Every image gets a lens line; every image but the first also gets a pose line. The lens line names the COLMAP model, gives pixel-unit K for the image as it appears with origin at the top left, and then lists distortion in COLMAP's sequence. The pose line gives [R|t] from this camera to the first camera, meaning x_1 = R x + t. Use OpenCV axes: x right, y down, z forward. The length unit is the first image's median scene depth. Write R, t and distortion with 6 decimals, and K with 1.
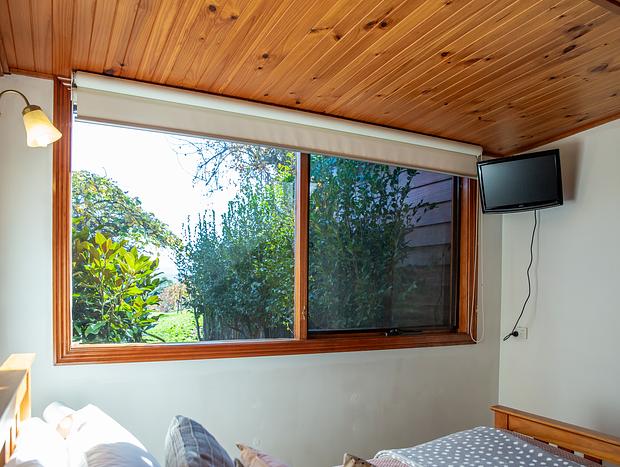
lens RADIAL K [[477.0, 0, 310.0], [0, 477.0, 233.5], [0, 0, 1]] dist [-0.109713, 0.083108]
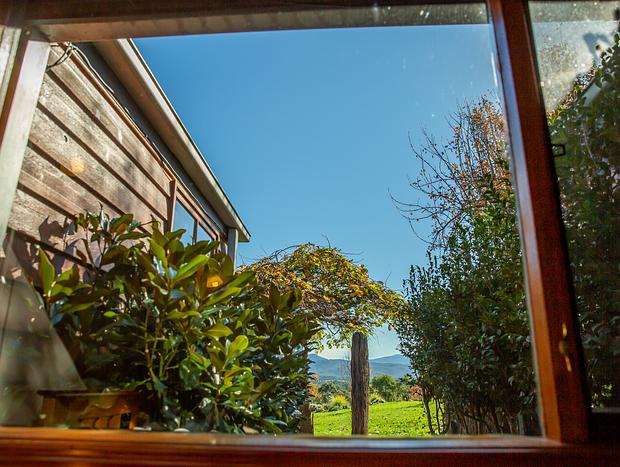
lens RADIAL K [[477.0, 0, 310.0], [0, 477.0, 233.5], [0, 0, 1]] dist [-0.109713, 0.083108]
pose [[0.860279, -0.147925, -0.487891, 0.000891], [0.057306, 0.978974, -0.195772, 0.052662], [0.506592, 0.140459, 0.850668, 0.242074]]
